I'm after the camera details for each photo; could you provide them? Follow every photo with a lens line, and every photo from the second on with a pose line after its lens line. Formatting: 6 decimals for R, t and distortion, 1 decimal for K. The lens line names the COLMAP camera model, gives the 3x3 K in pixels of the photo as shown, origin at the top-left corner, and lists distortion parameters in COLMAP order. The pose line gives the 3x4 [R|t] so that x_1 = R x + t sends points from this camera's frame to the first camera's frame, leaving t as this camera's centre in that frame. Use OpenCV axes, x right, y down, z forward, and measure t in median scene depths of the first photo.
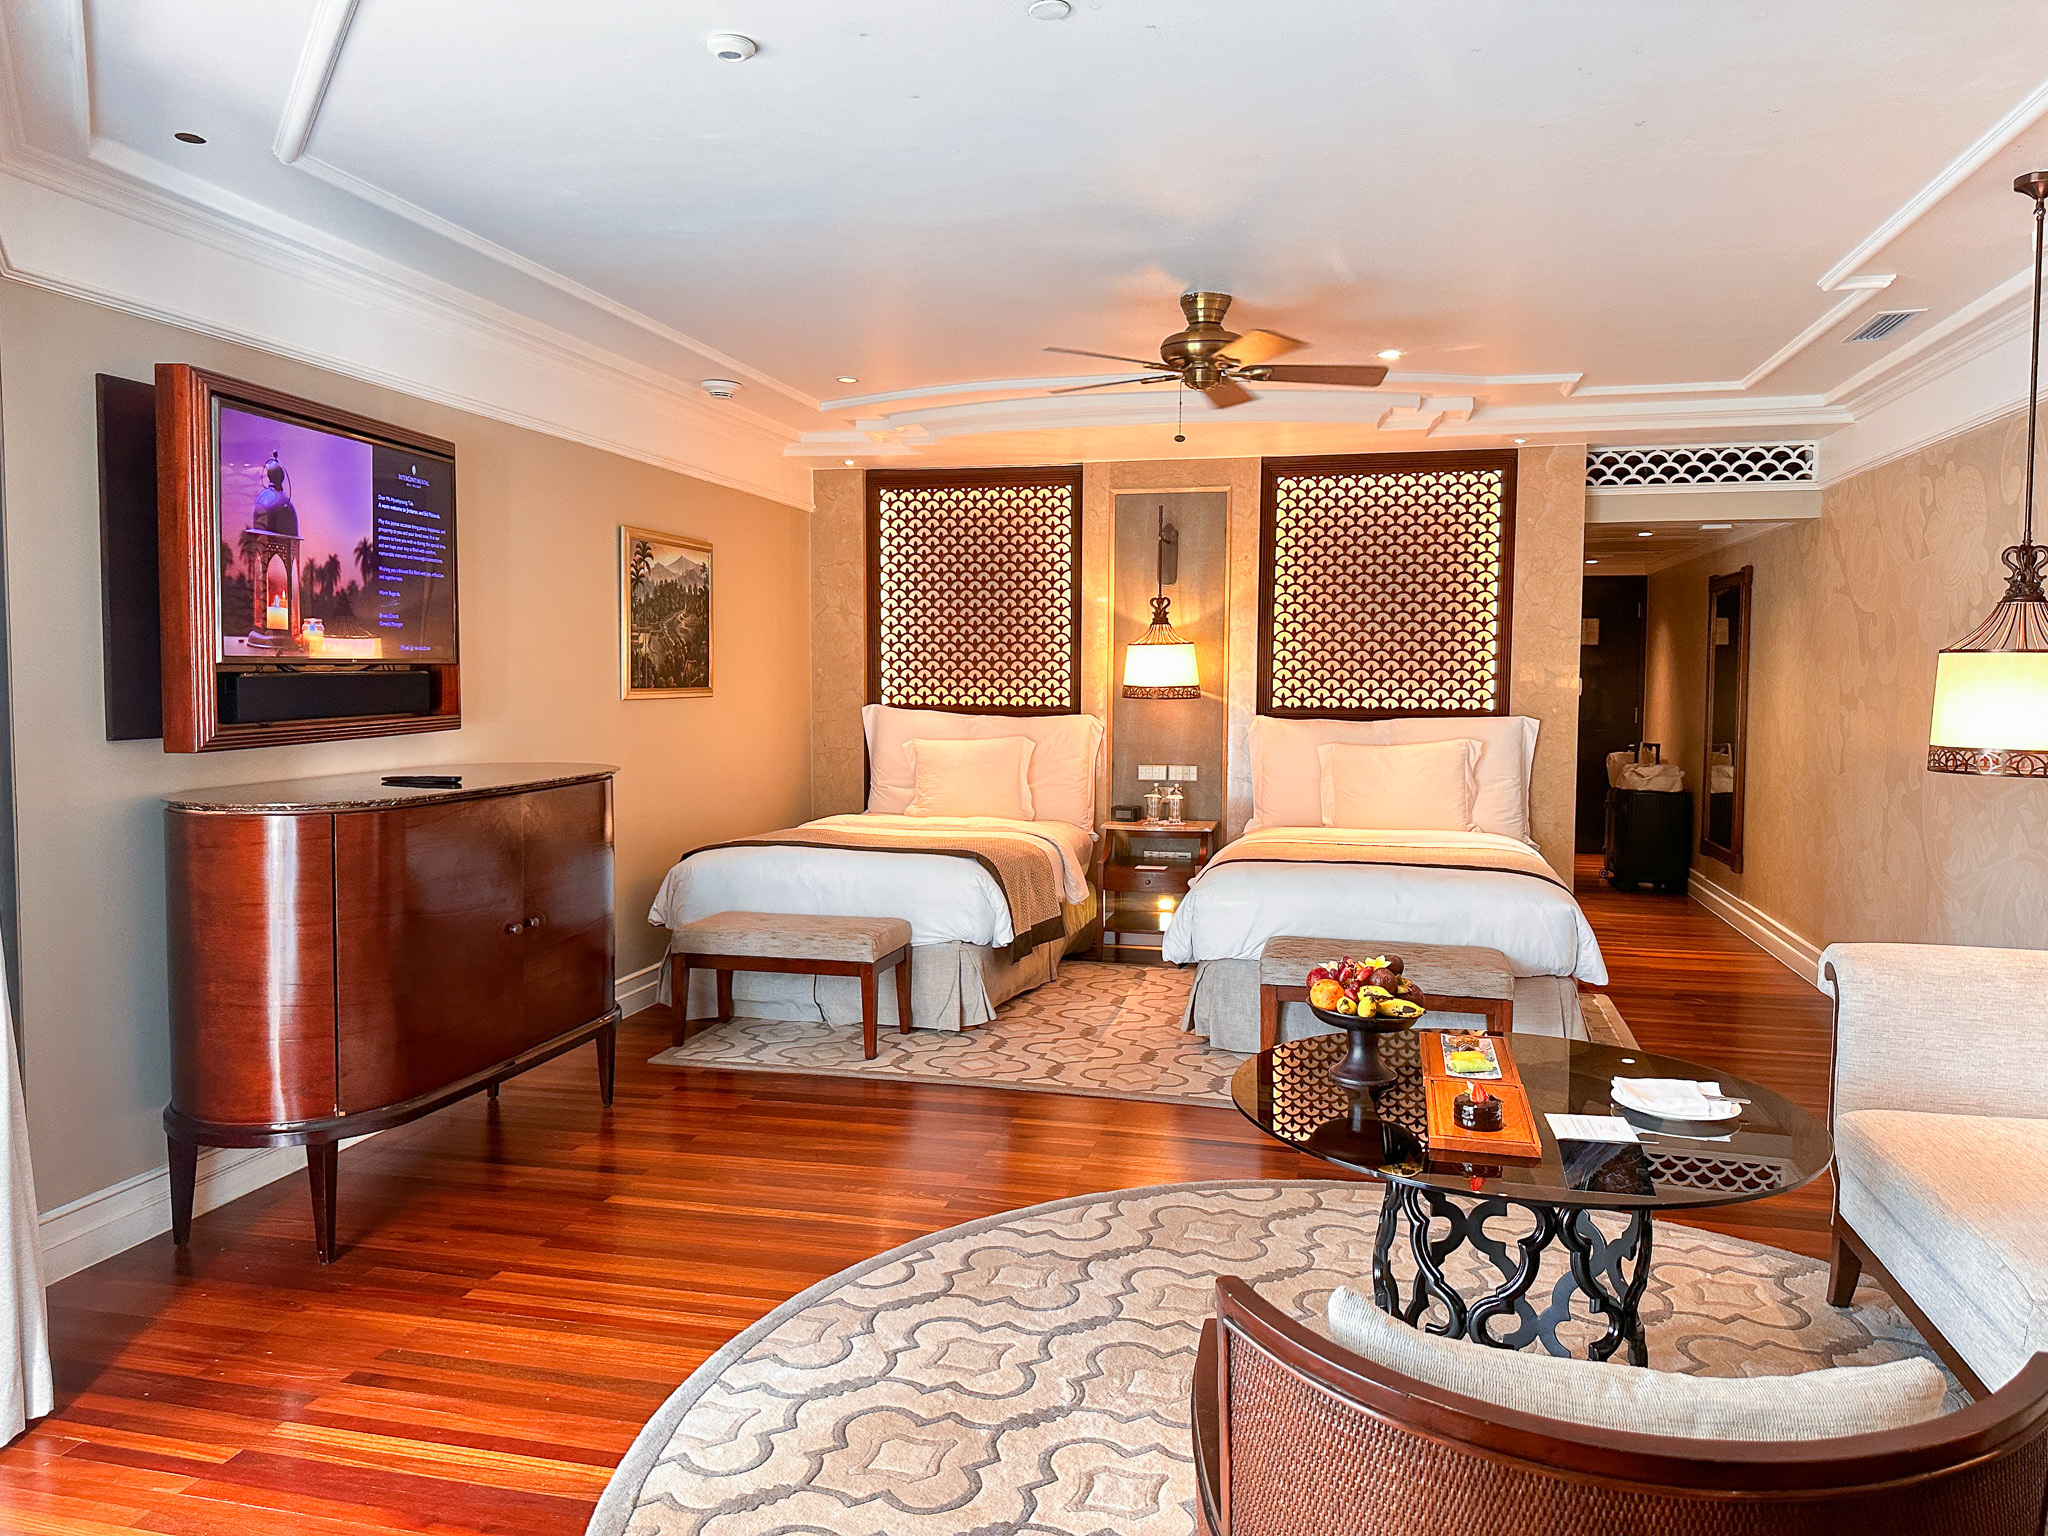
lens RADIAL K [[1448.1, 0, 1024.6], [0, 1448.1, 763.6], [0, 0, 1]] dist [-0.030306, -0.000237]
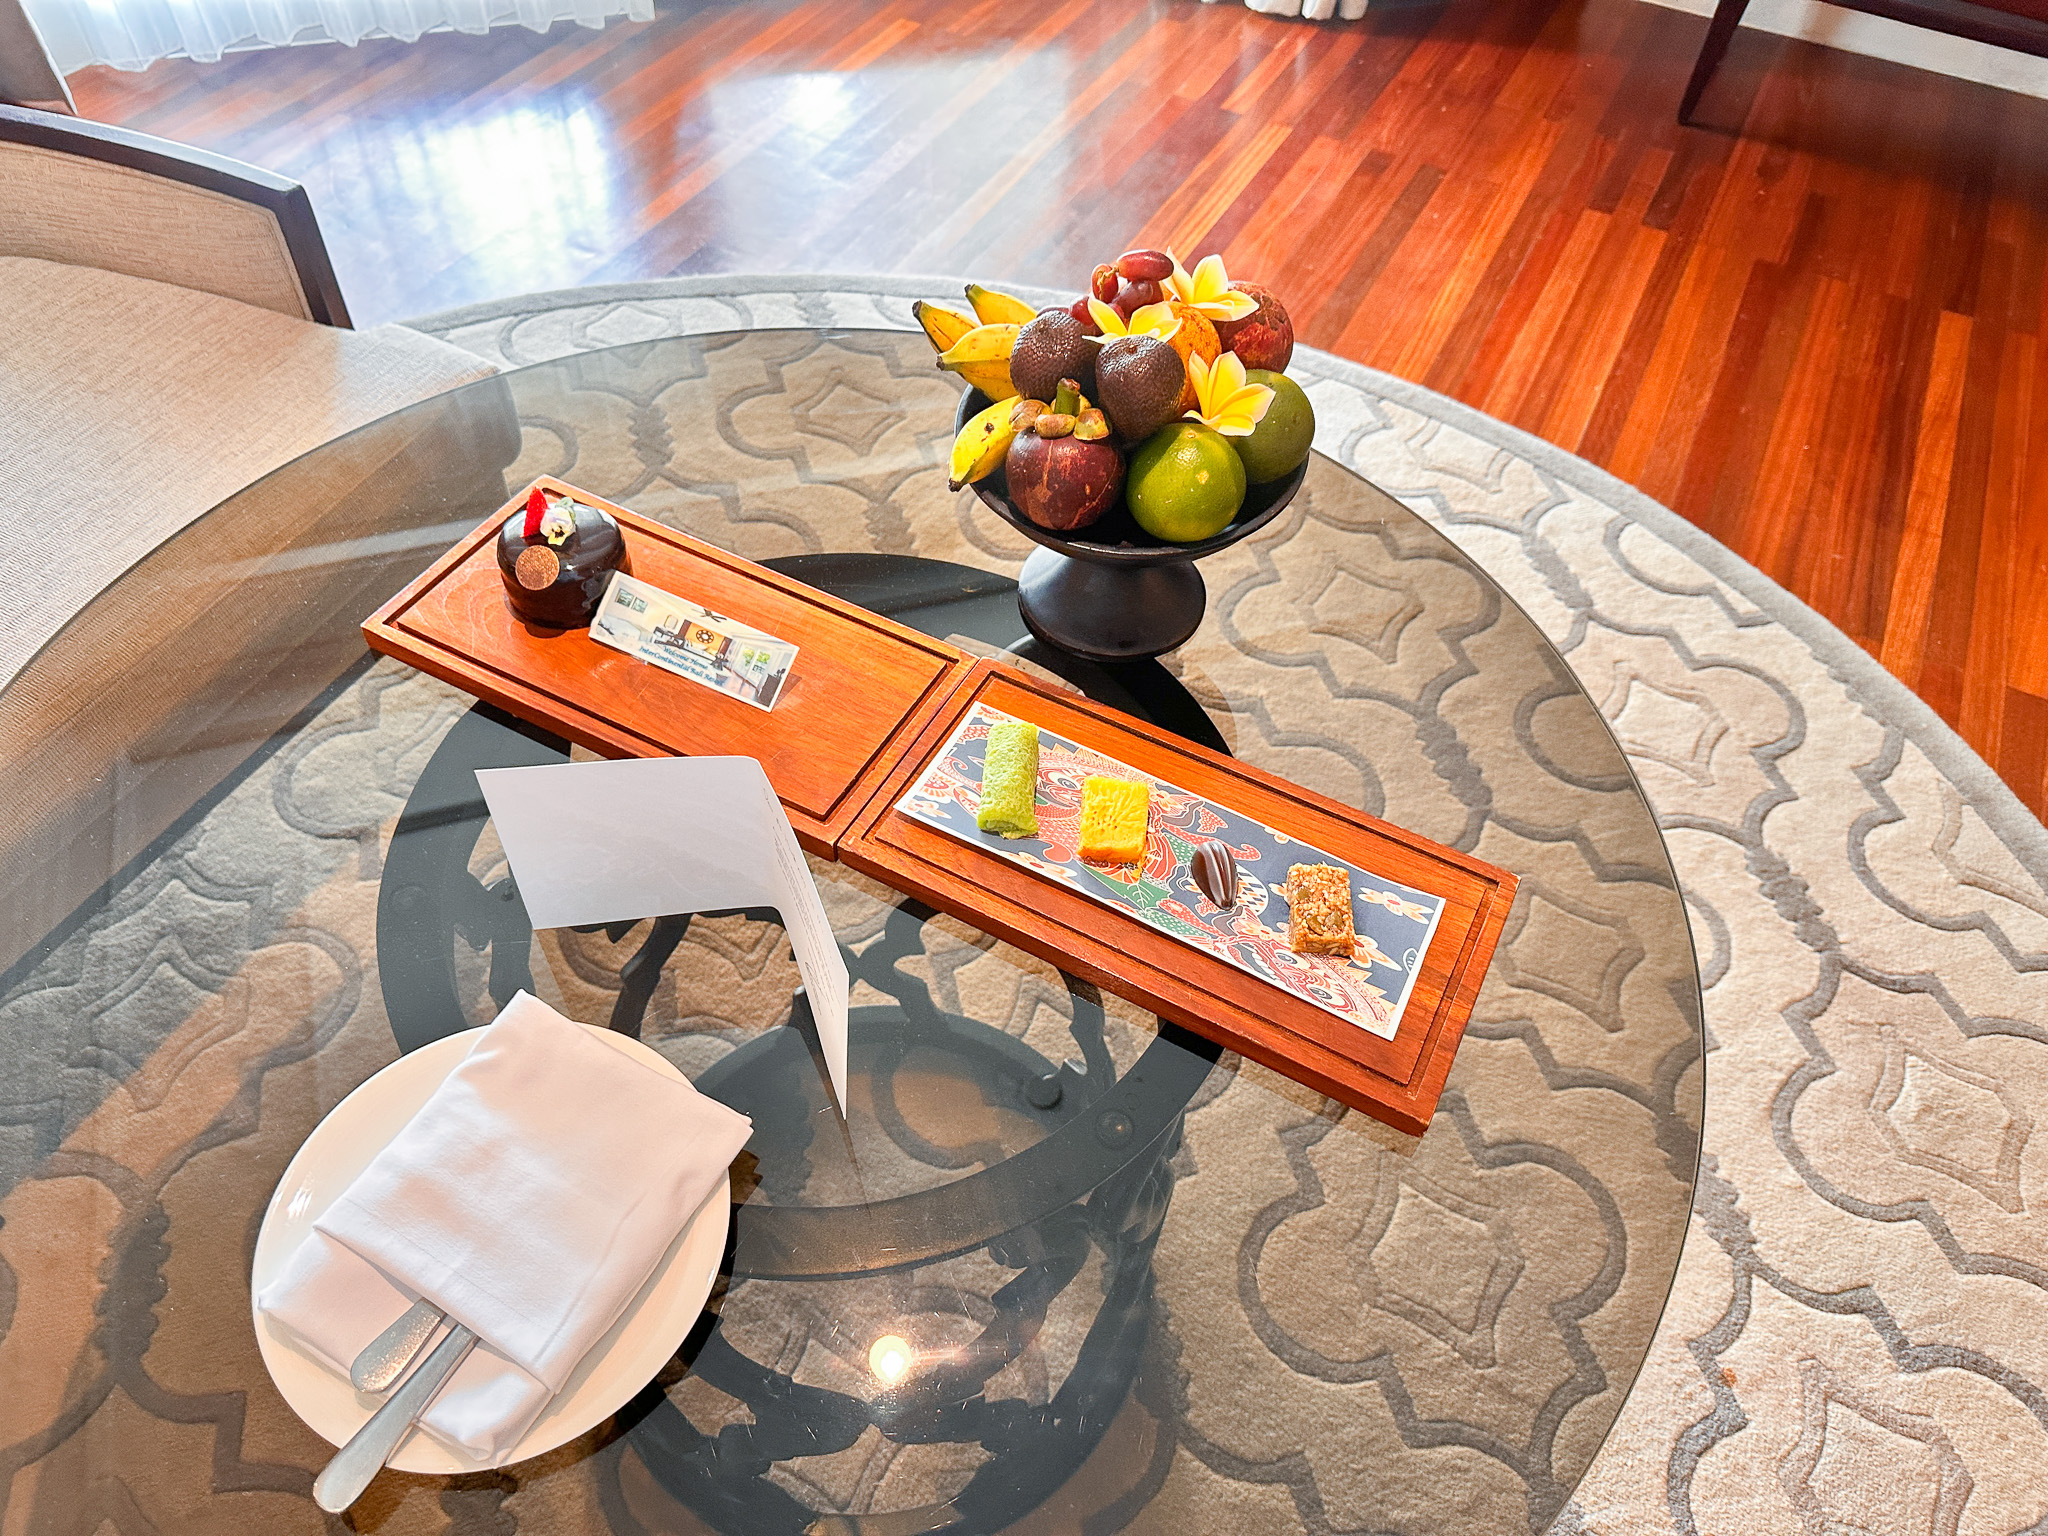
lens RADIAL K [[1448.1, 0, 1020.5], [0, 1448.1, 766.6], [0, 0, 1]] dist [-0.030306, -0.000237]
pose [[-0.254282, 0.745185, -0.616474, 0.370587], [-0.084636, 0.617834, 0.781740, -0.030036], [0.963420, 0.250958, -0.094035, 0.766339]]
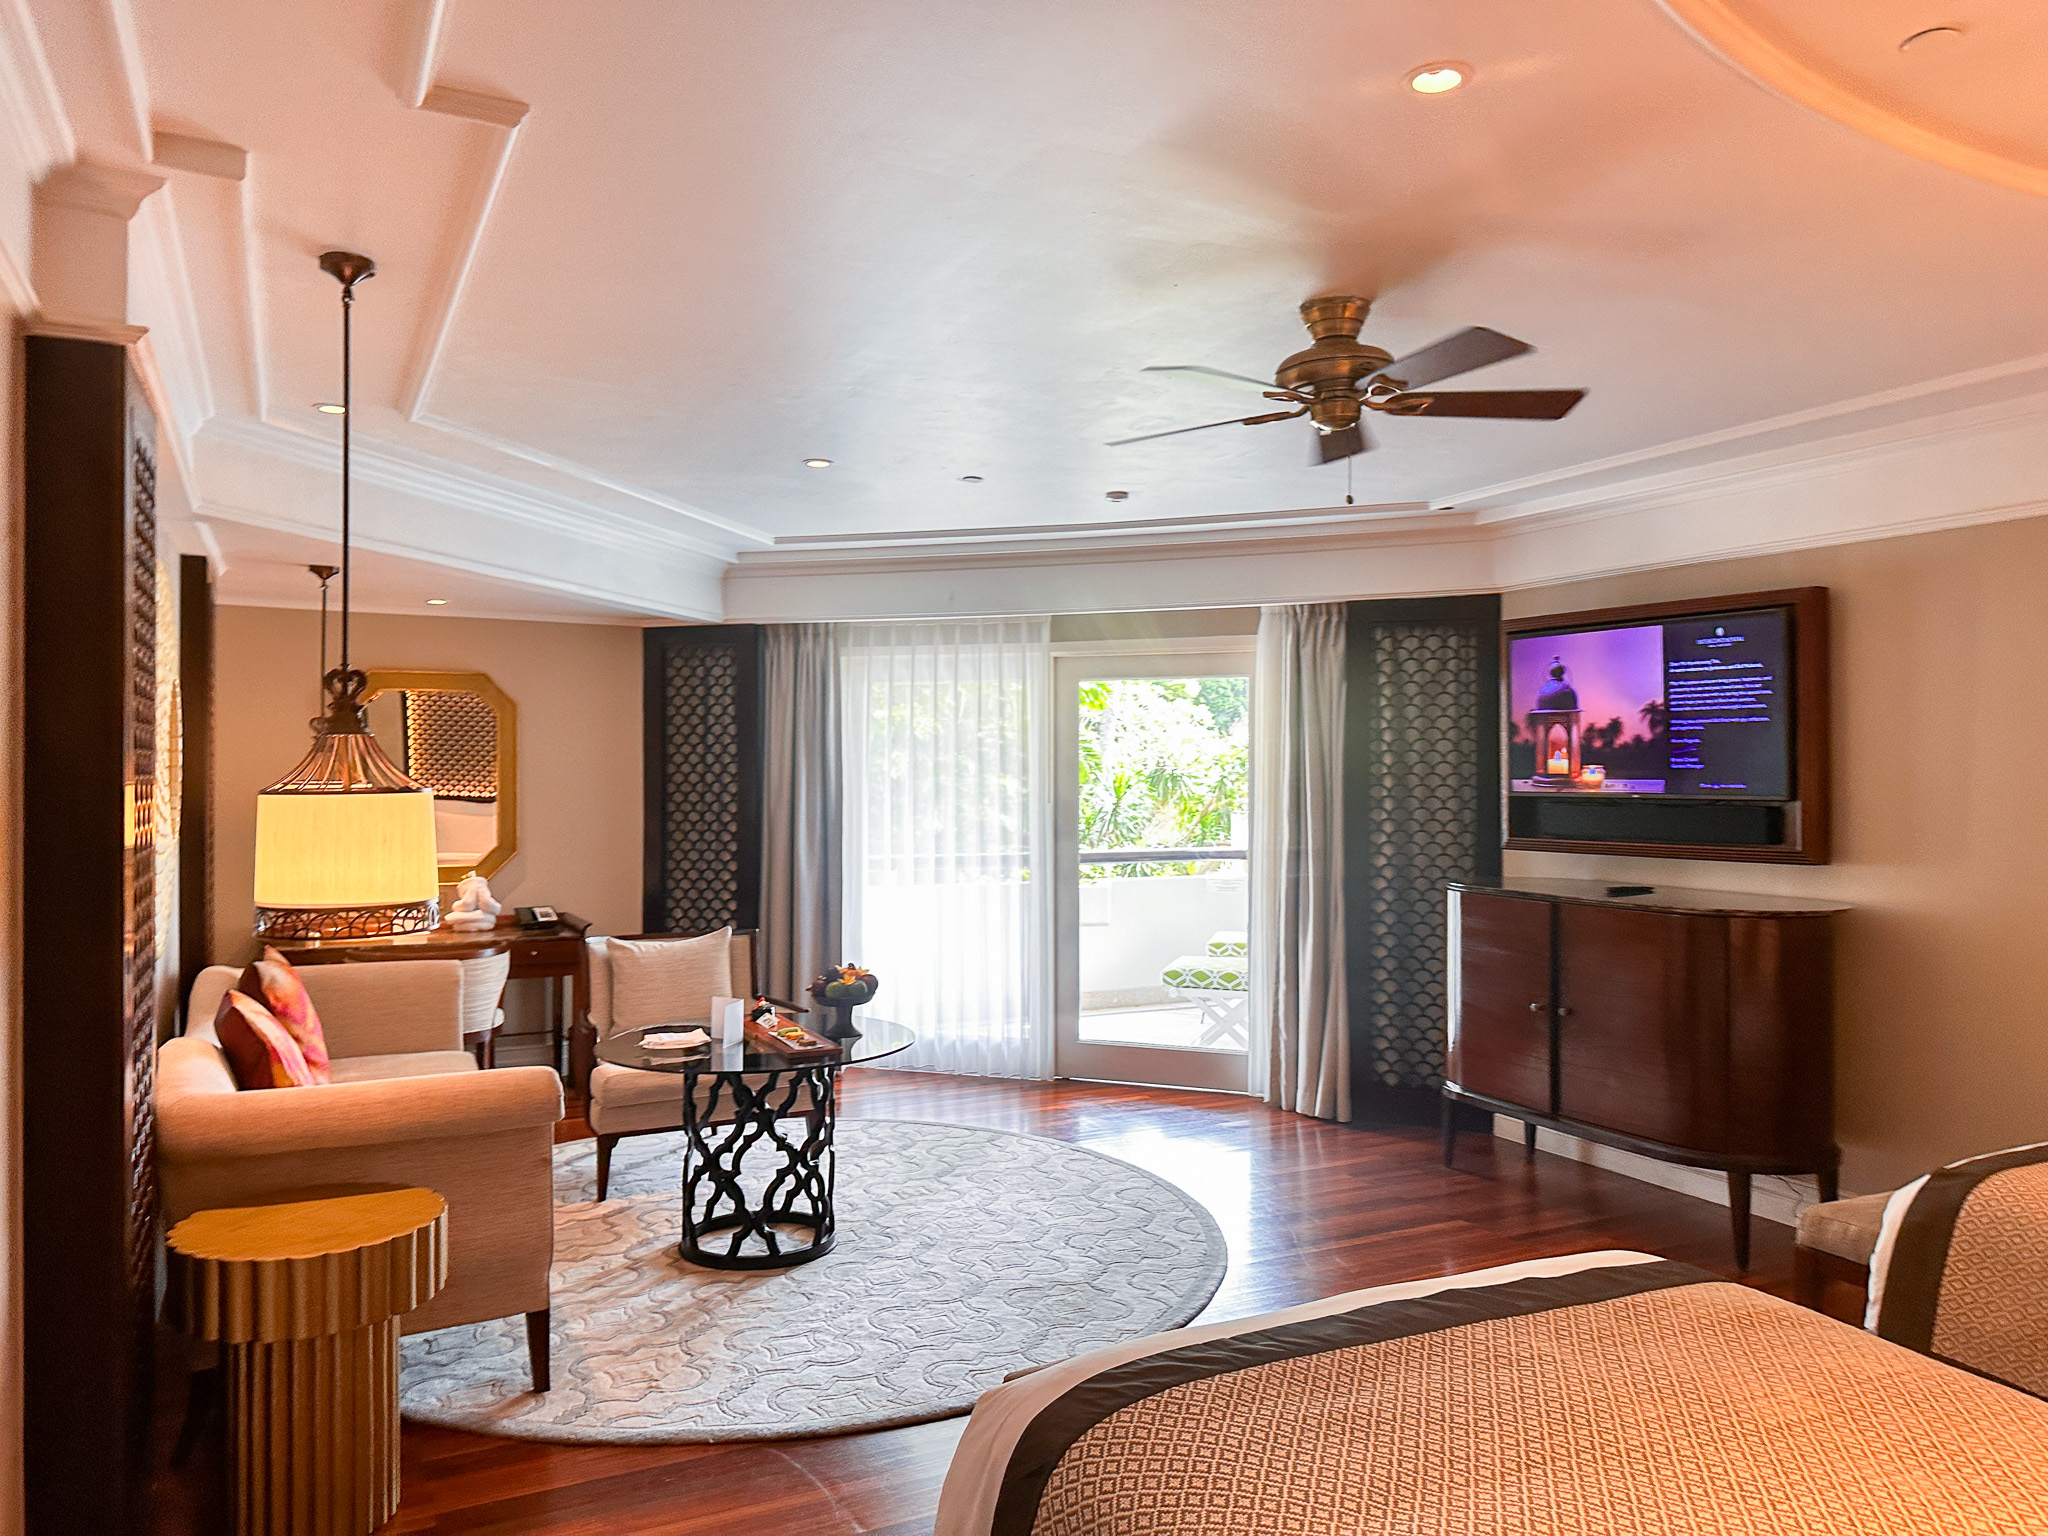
lens RADIAL K [[1448.1, 0, 1022.4], [0, 1448.1, 764.7], [0, 0, 1]] dist [-0.030306, -0.000237]
pose [[-0.763052, -0.003966, -0.646325, 0.868385], [-0.044054, 0.997975, 0.045887, -0.146817], [0.644834, 0.063487, -0.761681, 1.774521]]
